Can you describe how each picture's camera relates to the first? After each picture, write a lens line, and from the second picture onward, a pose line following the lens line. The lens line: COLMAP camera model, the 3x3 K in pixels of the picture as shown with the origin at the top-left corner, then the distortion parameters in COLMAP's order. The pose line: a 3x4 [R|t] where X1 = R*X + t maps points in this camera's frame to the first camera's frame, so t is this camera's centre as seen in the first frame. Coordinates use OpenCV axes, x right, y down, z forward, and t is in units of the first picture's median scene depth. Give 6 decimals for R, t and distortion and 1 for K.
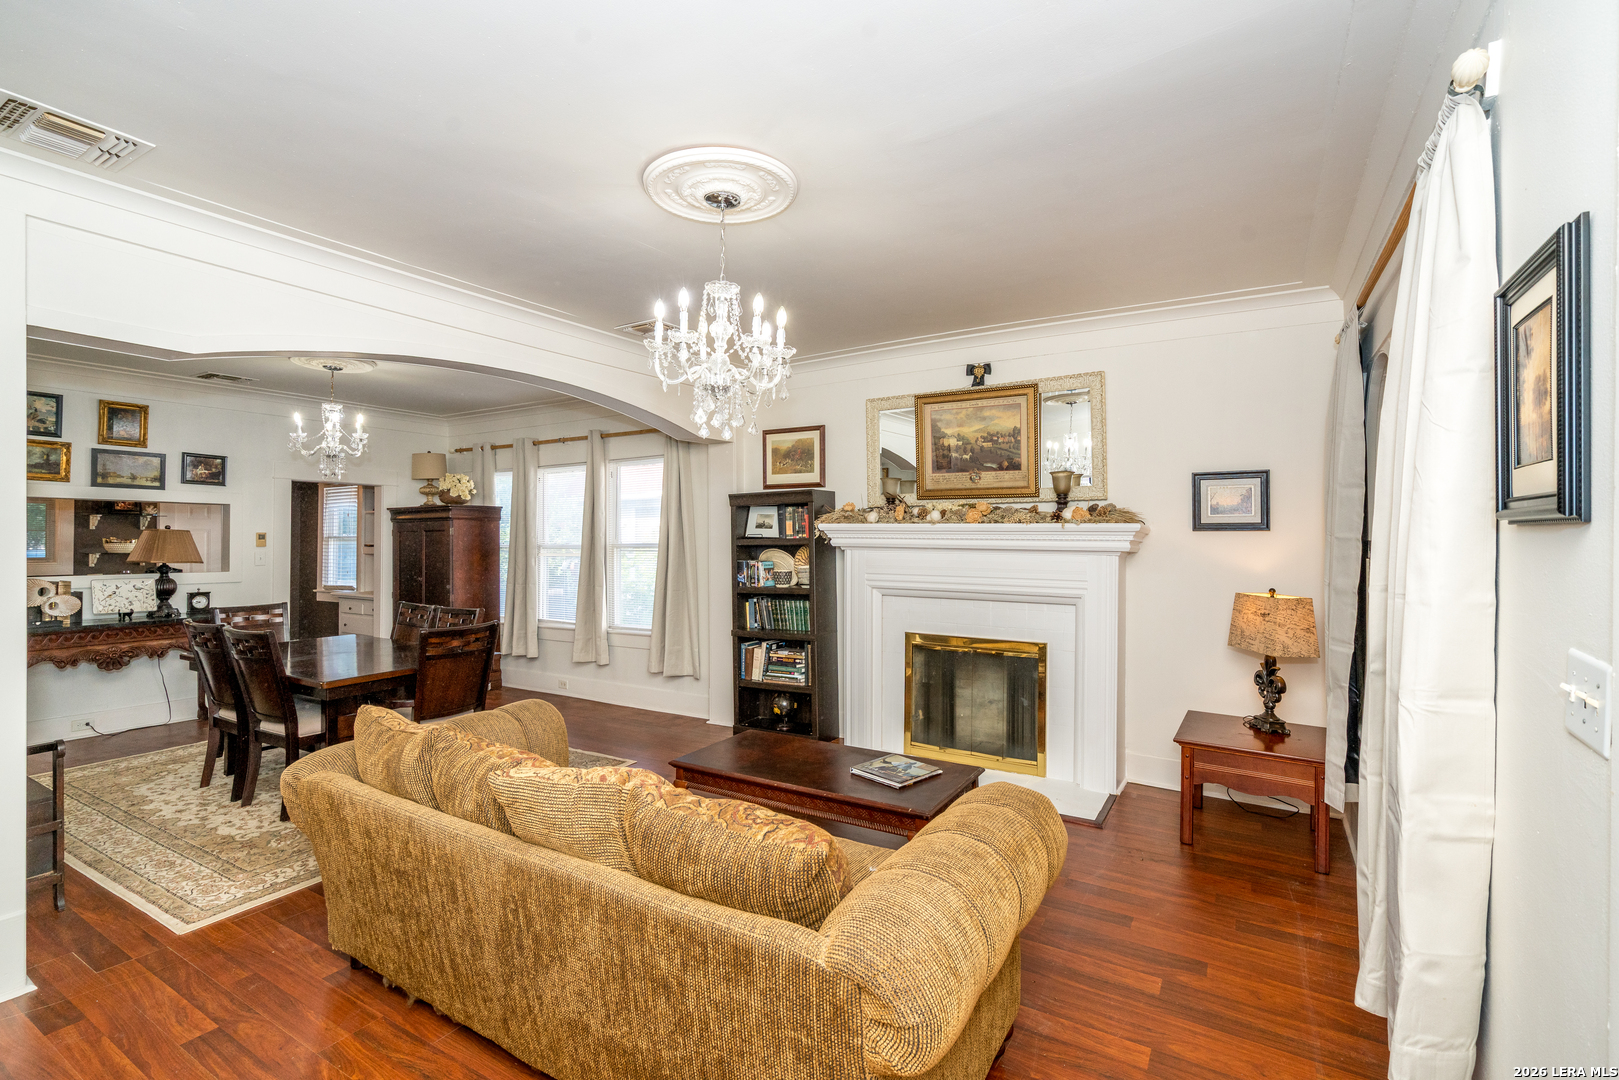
lens RADIAL K [[739.2, 0, 825.4], [0, 739.2, 538.1], [0, 0, 1]] dist [-0.002450, -0.000225]
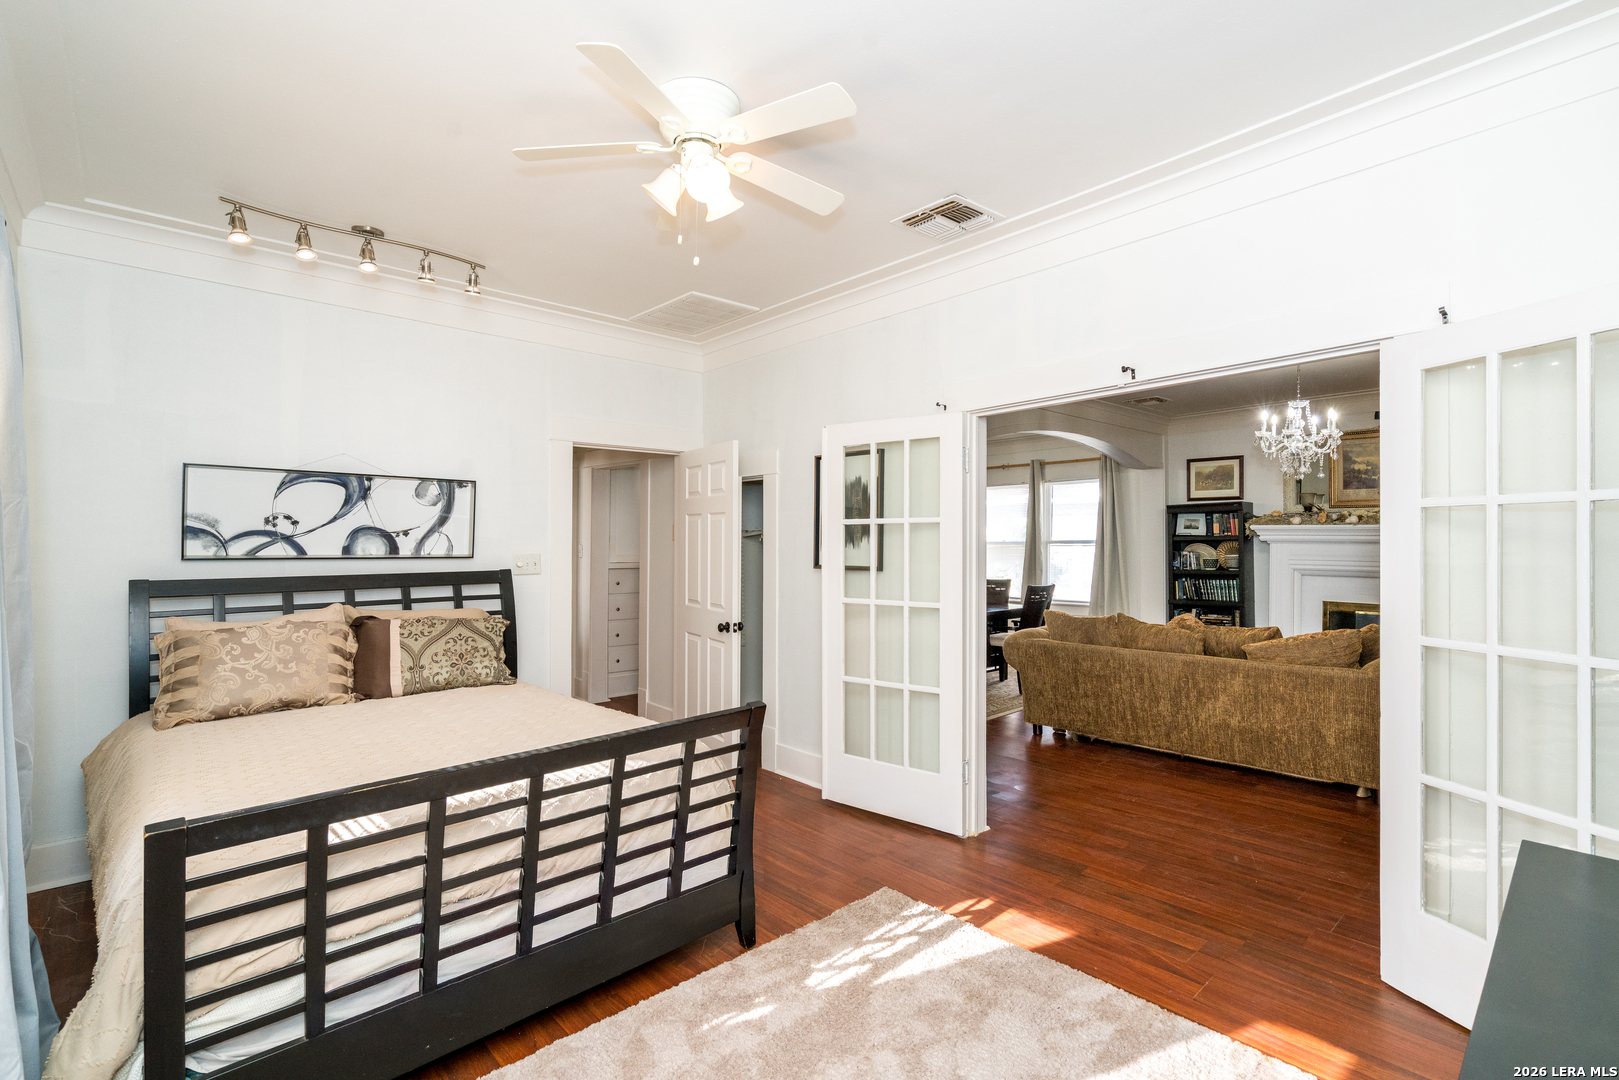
lens RADIAL K [[737.0, 0, 810.7], [0, 737.0, 550.9], [0, 0, 1]] dist [-0.001770, -0.000304]
pose [[0.957538, 0.008081, -0.288194, -0.392802], [-0.004934, 0.999920, 0.011645, 0.016993], [0.288265, -0.009728, 0.957501, -0.592392]]
